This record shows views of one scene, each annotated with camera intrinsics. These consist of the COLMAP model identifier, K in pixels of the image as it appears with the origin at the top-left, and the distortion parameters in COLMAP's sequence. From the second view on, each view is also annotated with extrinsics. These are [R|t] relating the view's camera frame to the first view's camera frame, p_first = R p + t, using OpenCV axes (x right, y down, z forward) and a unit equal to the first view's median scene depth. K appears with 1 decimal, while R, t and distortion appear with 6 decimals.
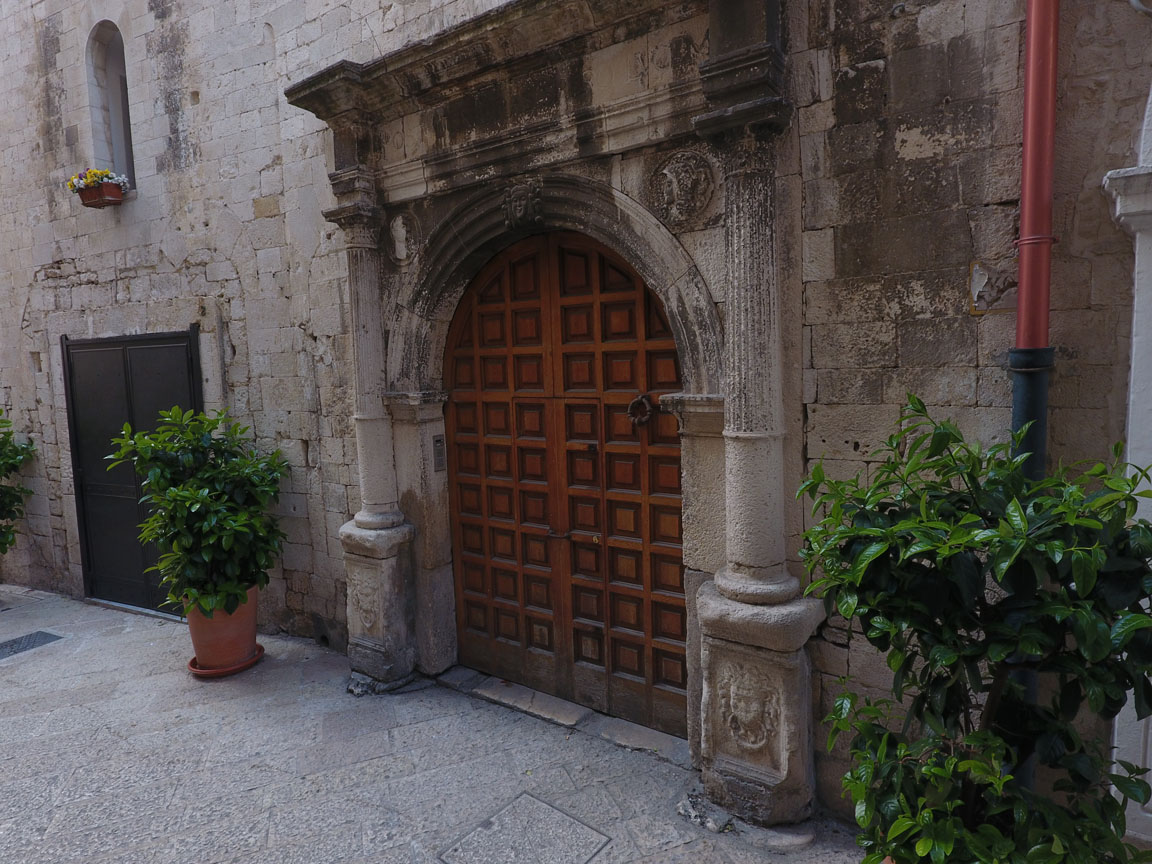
lens RADIAL K [[671.2, 0, 574.0], [0, 671.2, 424.5], [0, 0, 1]] dist [0.000102, -0.004113]
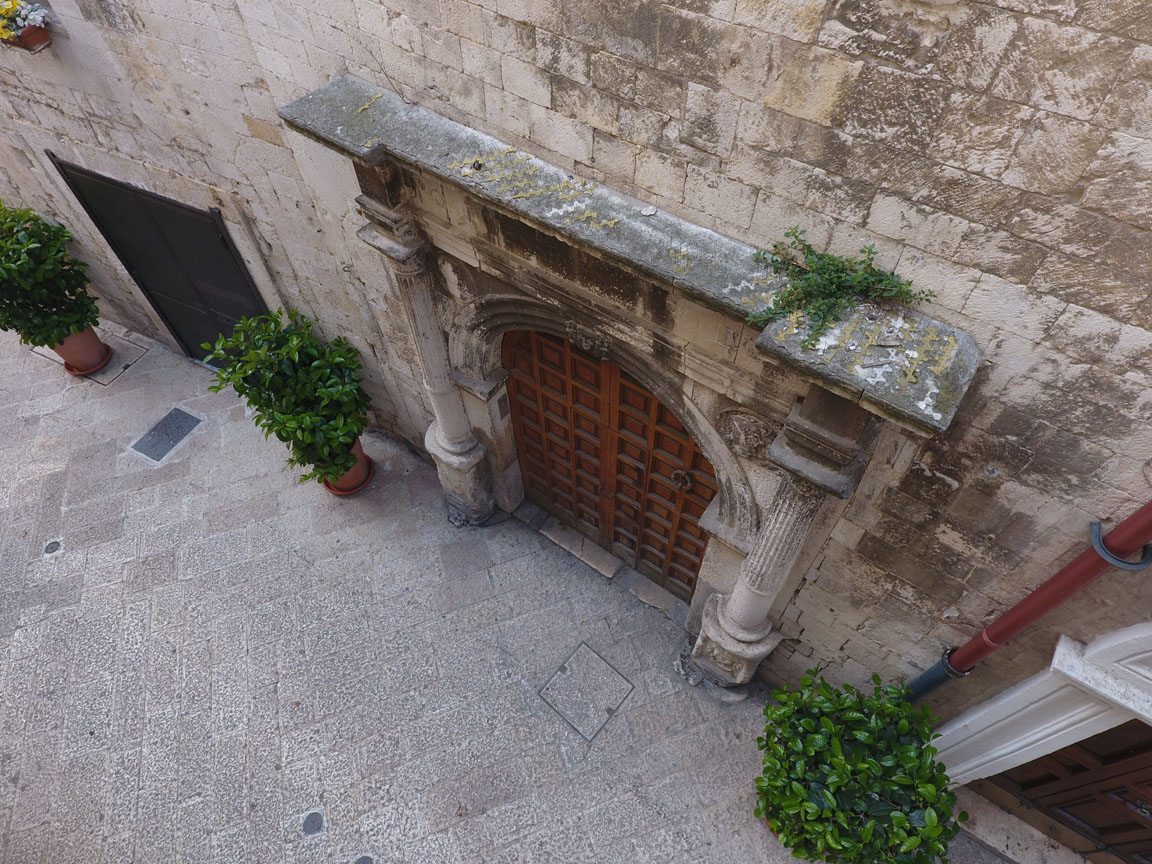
lens RADIAL K [[671.2, 0, 574.0], [0, 671.2, 424.5], [0, 0, 1]] dist [0.000102, -0.004113]
pose [[0.999793, 0.019952, -0.003996, -0.079228], [-0.010488, 0.673533, 0.739083, -0.830355], [0.017437, -0.738888, 0.673603, 0.219309]]
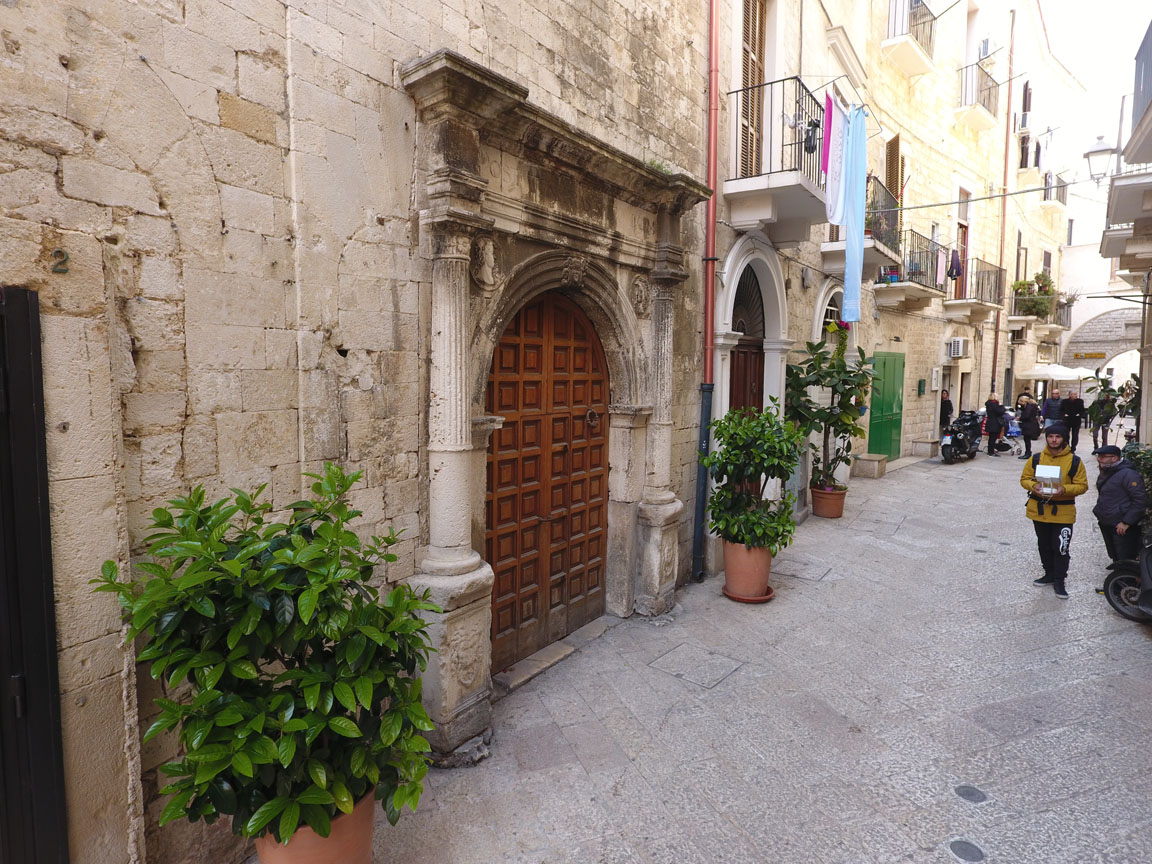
lens RADIAL K [[671.2, 0, 574.0], [0, 671.2, 424.5], [0, 0, 1]] dist [0.000102, -0.004113]
pose [[-0.004802, -0.053629, 0.998549, -1.259087], [0.088660, 0.994606, 0.053844, -0.080517], [-0.996050, 0.088790, -0.000021, 0.887843]]
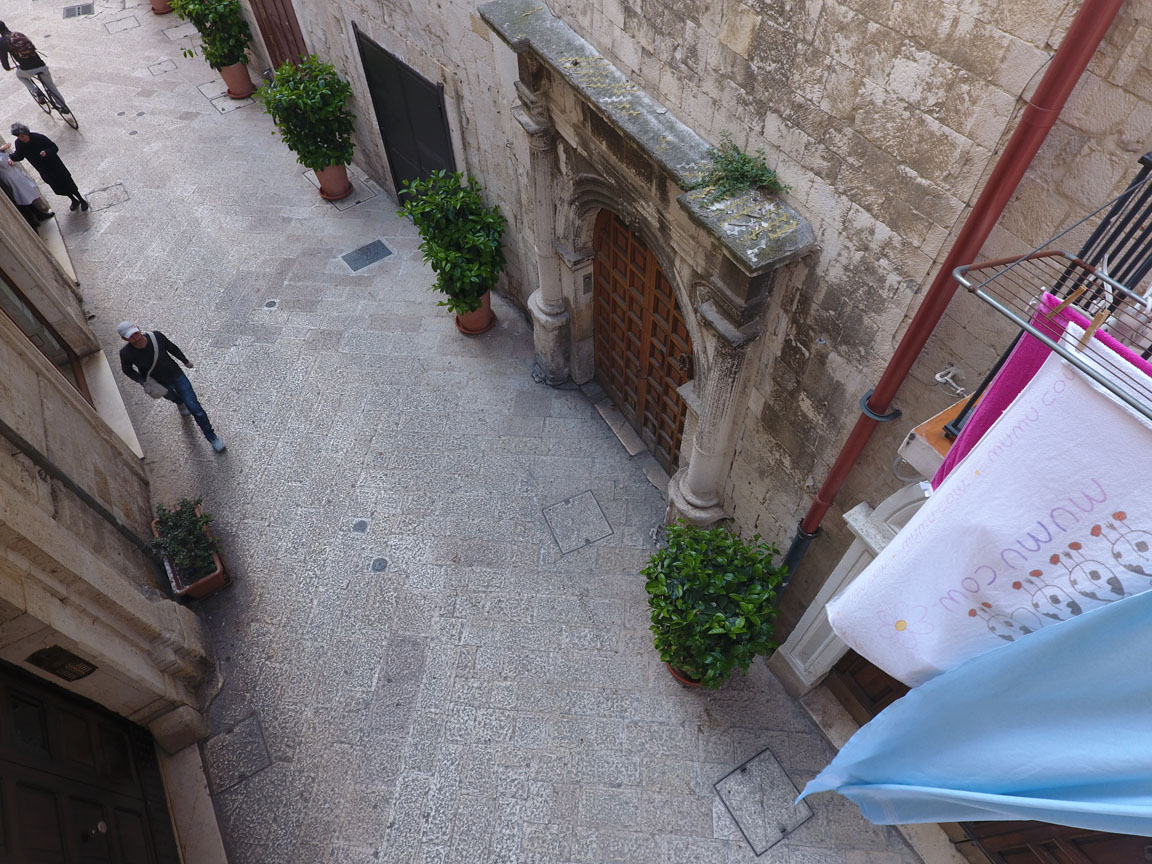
lens RADIAL K [[671.2, 0, 574.0], [0, 671.2, 424.5], [0, 0, 1]] dist [0.000102, -0.004113]
pose [[0.903673, 0.351557, -0.244506, 0.250857], [-0.046222, 0.647719, 0.760476, -0.916961], [0.425722, -0.675920, 0.601575, -0.103594]]
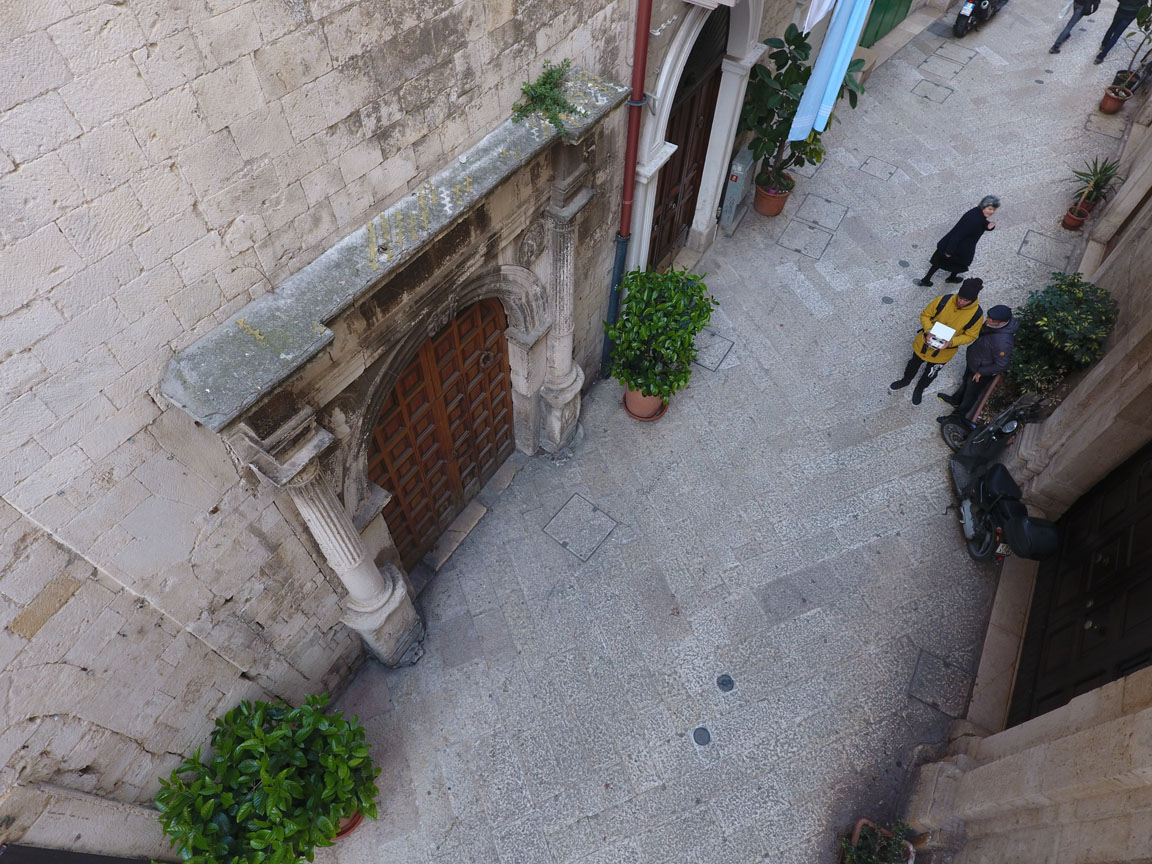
lens RADIAL K [[671.2, 0, 574.0], [0, 671.2, 424.5], [0, 0, 1]] dist [0.000102, -0.004113]
pose [[-0.037391, -0.796619, 0.603325, -0.823500], [0.077533, 0.599614, 0.796525, -0.980058], [-0.996288, 0.076560, 0.039344, 0.636528]]
